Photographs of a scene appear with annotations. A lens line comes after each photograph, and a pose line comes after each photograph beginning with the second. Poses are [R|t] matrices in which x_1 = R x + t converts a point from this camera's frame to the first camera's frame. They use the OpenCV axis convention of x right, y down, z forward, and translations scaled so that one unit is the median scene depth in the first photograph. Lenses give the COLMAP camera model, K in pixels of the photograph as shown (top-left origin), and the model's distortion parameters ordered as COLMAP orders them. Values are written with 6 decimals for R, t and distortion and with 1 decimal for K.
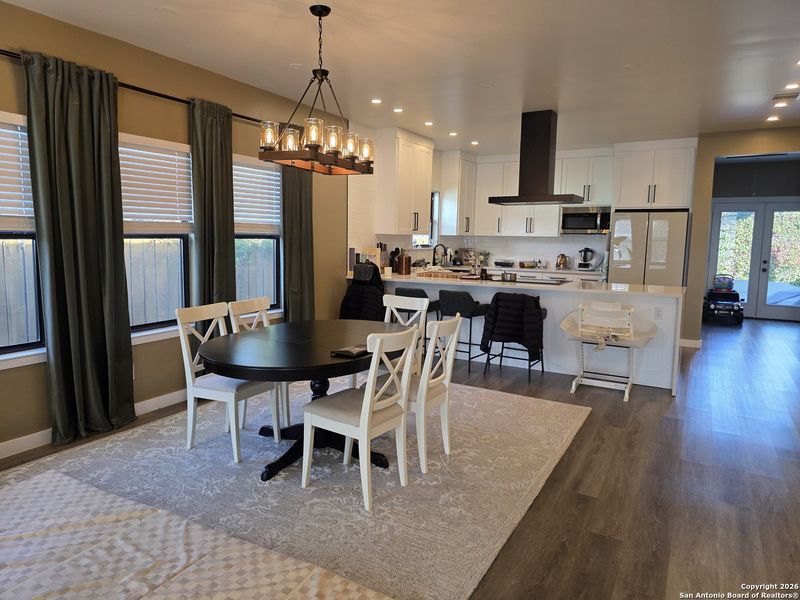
lens RADIAL K [[533.4, 0, 394.9], [0, 533.4, 290.8], [0, 0, 1]] dist [0.062237, -0.061601]
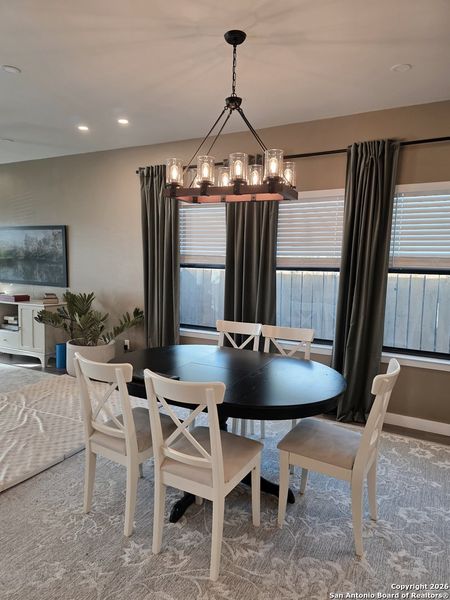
lens RADIAL K [[400.1, 0, 229.1], [0, 400.1, 302.0], [0, 0, 1]] dist [0.062237, -0.061601]
pose [[0.035710, 0.089610, -0.995337, 0.494769], [-0.125668, 0.988469, 0.084483, -0.082113], [0.991429, 0.122065, 0.046560, 0.790492]]
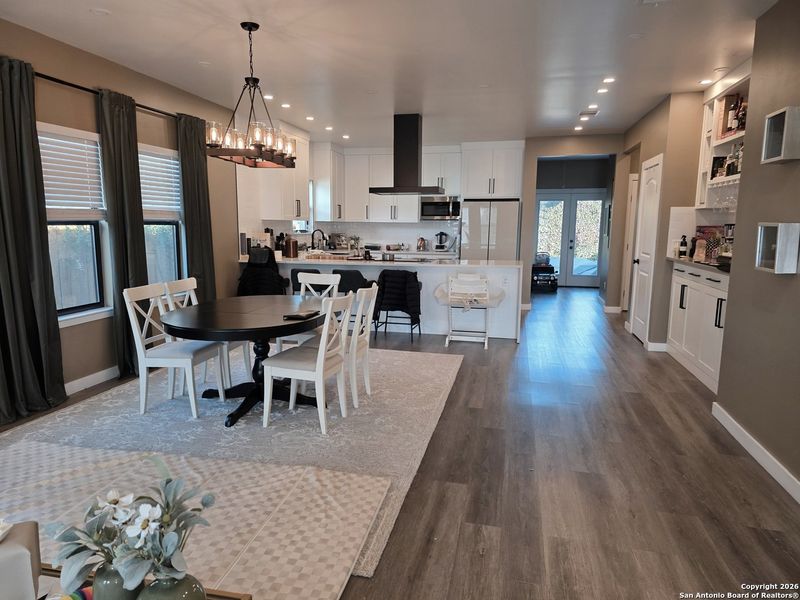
lens RADIAL K [[533.4, 0, 395.5], [0, 533.4, 302.4], [0, 0, 1]] dist [0.062237, -0.061601]
pose [[0.956696, -0.050751, 0.286632, -0.159264], [0.037673, 0.997990, 0.050964, 0.021415], [-0.288642, -0.037958, 0.956684, -0.178161]]
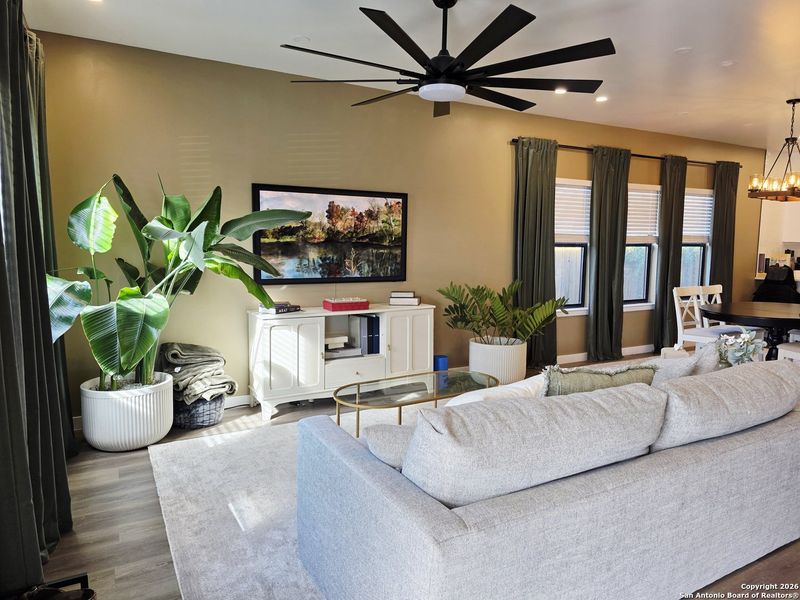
lens RADIAL K [[533.4, 0, 389.7], [0, 533.4, 297.6], [0, 0, 1]] dist [0.062237, -0.061601]
pose [[0.846680, 0.044086, -0.530273, -0.216106], [-0.049182, 0.998780, 0.004509, 0.083684], [0.529825, 0.022262, 0.847815, -0.747183]]
